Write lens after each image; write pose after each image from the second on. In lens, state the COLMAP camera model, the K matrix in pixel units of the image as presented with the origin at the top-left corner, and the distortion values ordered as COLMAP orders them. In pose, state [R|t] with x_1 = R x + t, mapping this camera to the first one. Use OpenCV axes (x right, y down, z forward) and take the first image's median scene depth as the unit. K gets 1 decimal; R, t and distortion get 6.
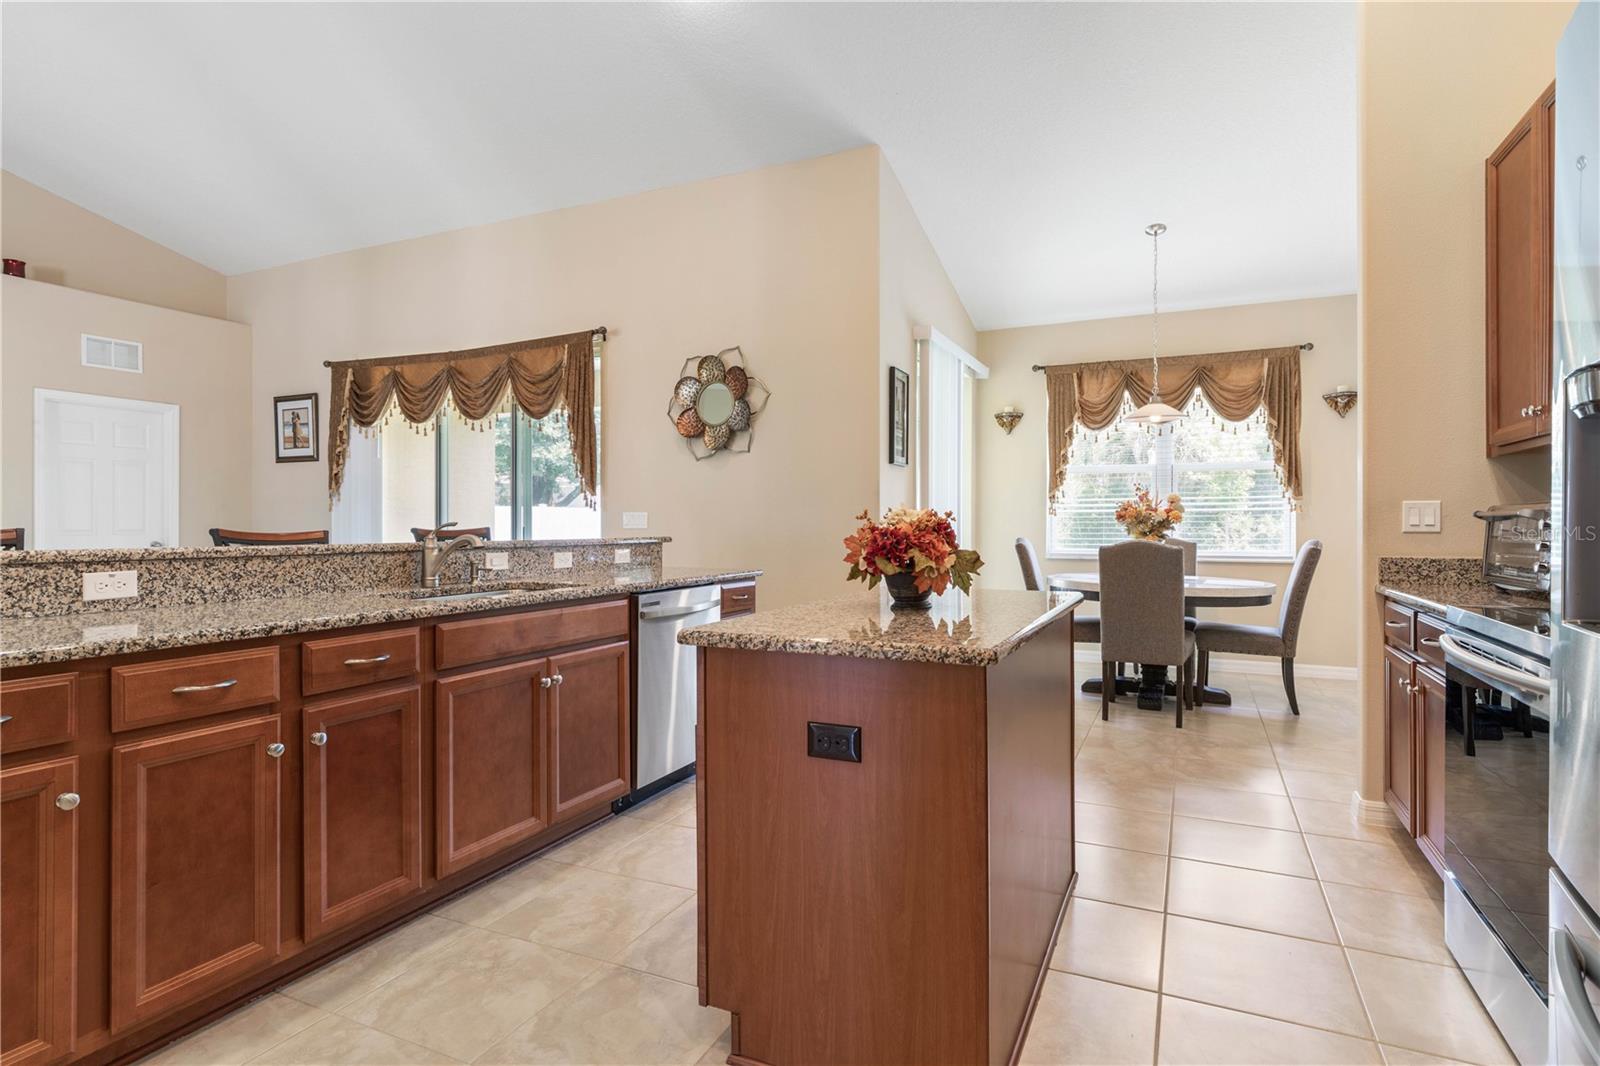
lens RADIAL K [[801.5, 0, 827.5], [0, 801.5, 521.6], [0, 0, 1]] dist [-0.008203, -0.000678]
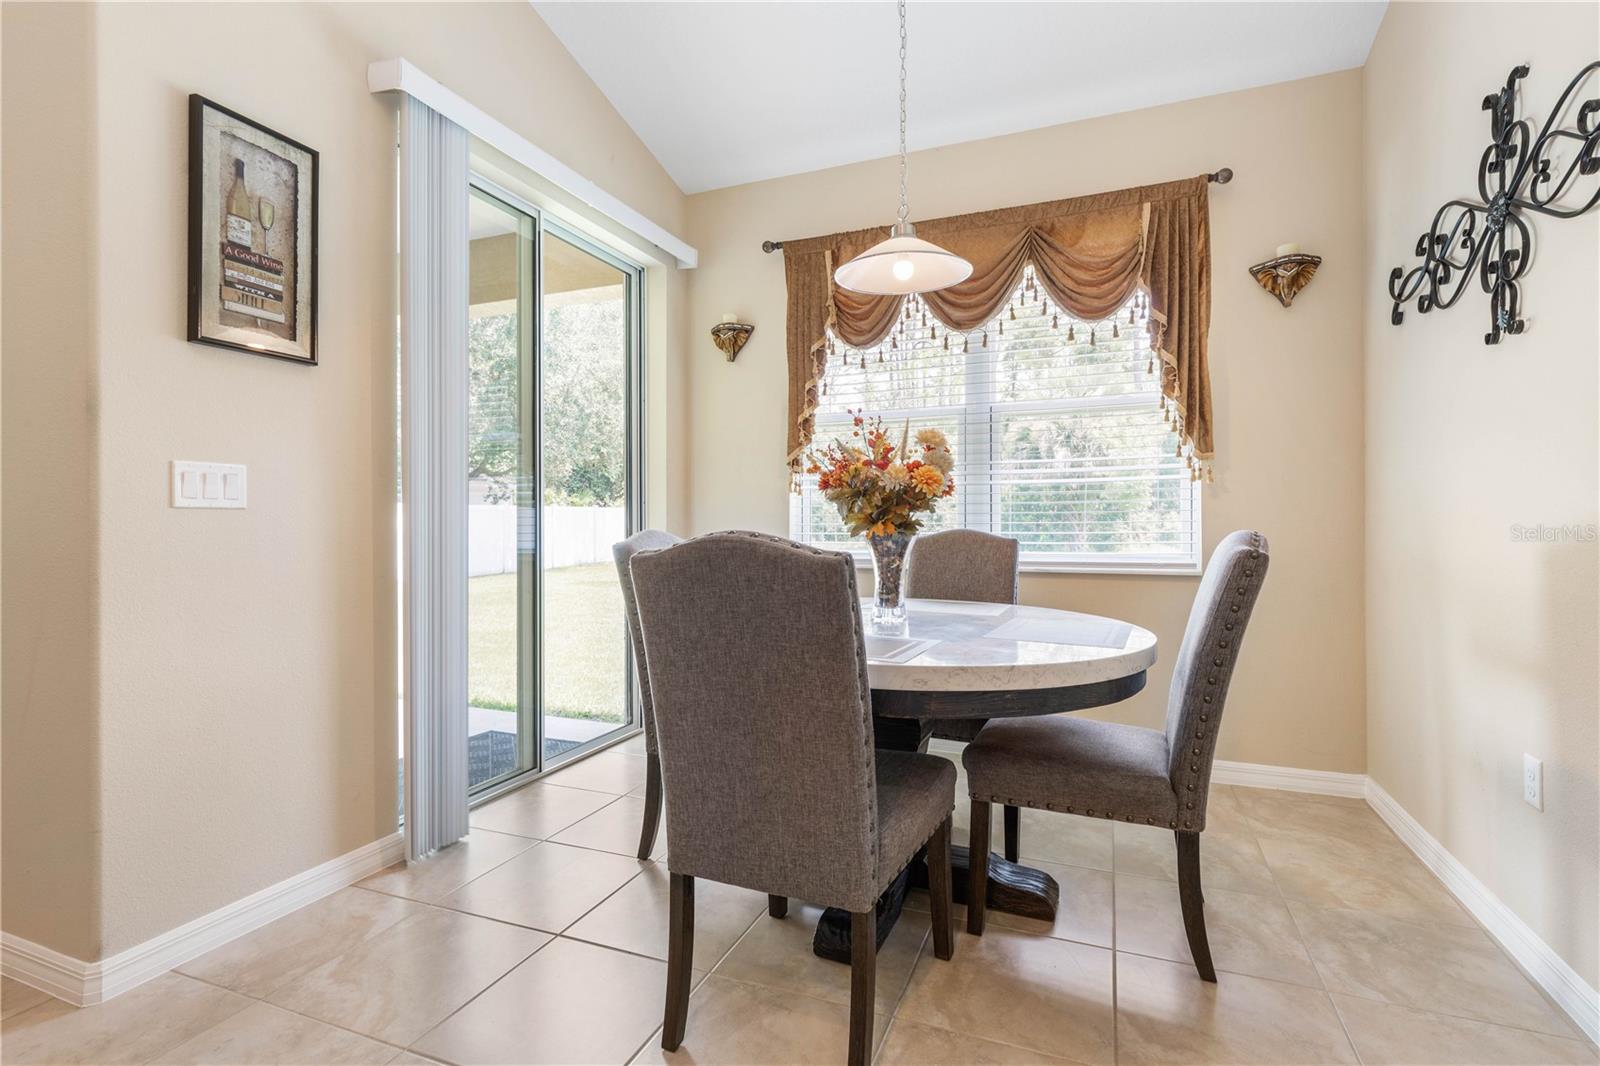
lens RADIAL K [[727.5, 0, 813.1], [0, 727.5, 518.0], [0, 0, 1]] dist [0.010185, -0.000319]
pose [[0.999094, -0.004787, 0.042287, 0.299786], [0.005025, 0.999972, -0.005539, 0.013919], [-0.042260, 0.005746, 0.999090, 0.513538]]
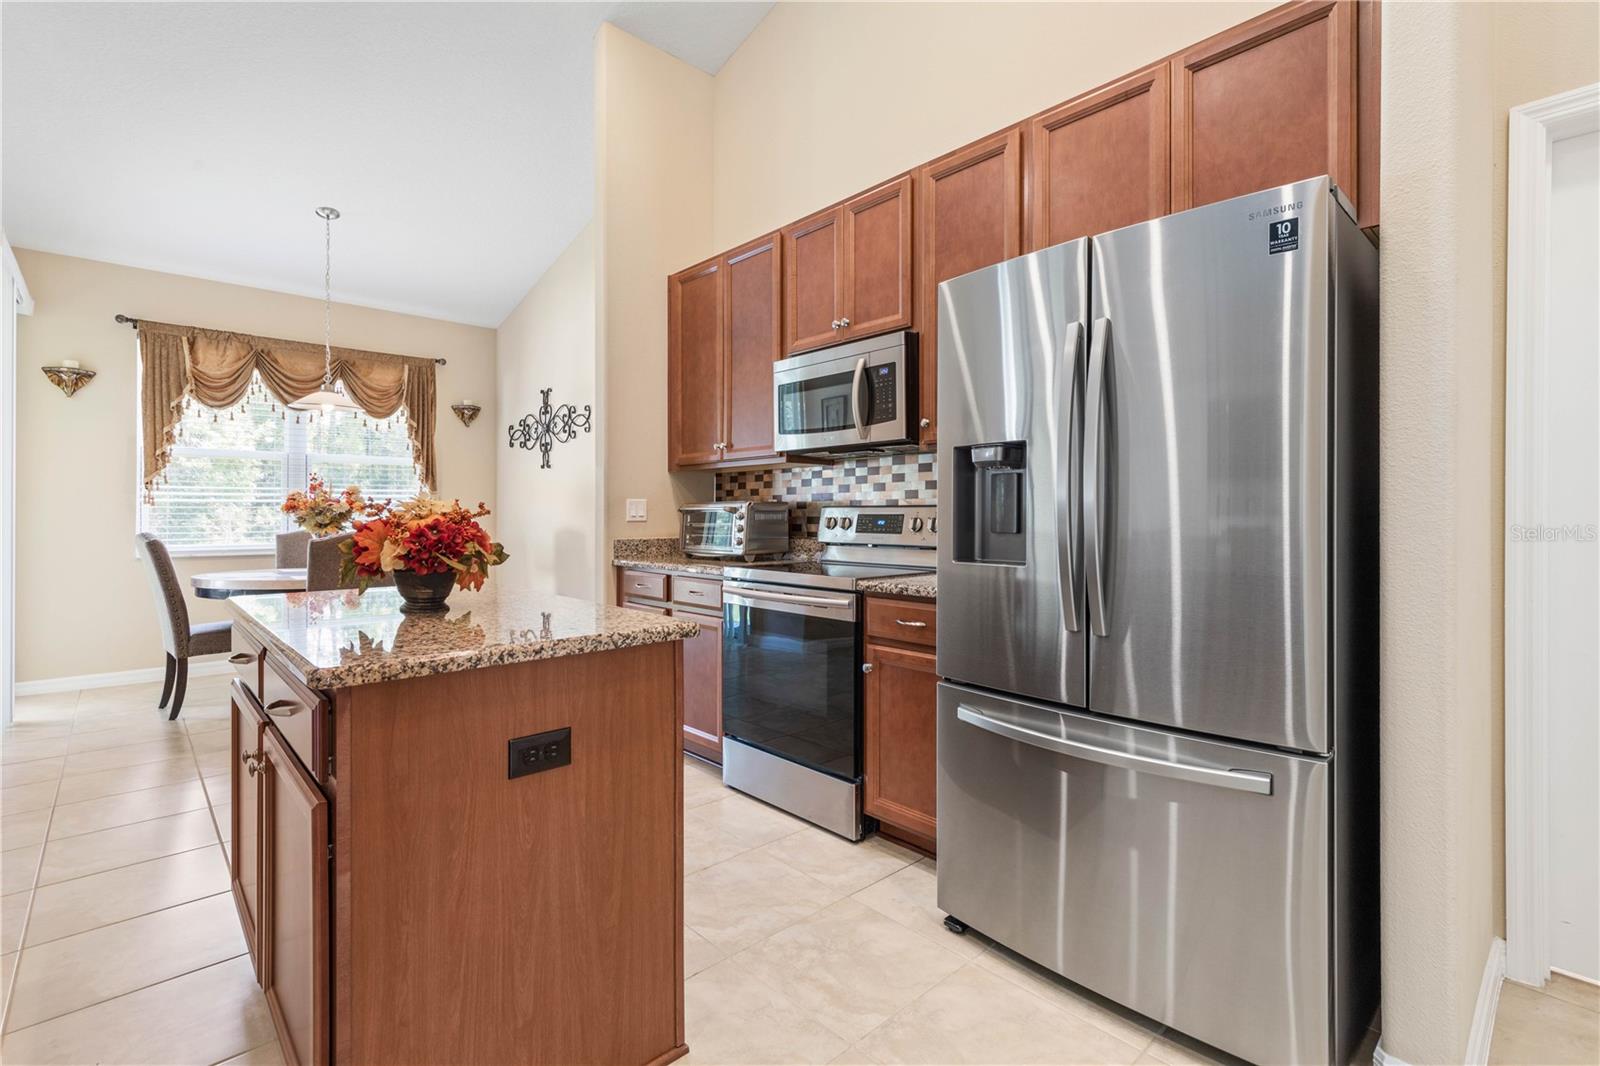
lens RADIAL K [[727.5, 0, 813.1], [0, 727.5, 518.0], [0, 0, 1]] dist [0.010185, -0.000319]
pose [[0.380318, -0.004174, 0.924846, -0.168193], [-0.001927, 0.999984, 0.005305, 0.000037], [-0.924854, -0.003800, 0.380304, 0.101682]]
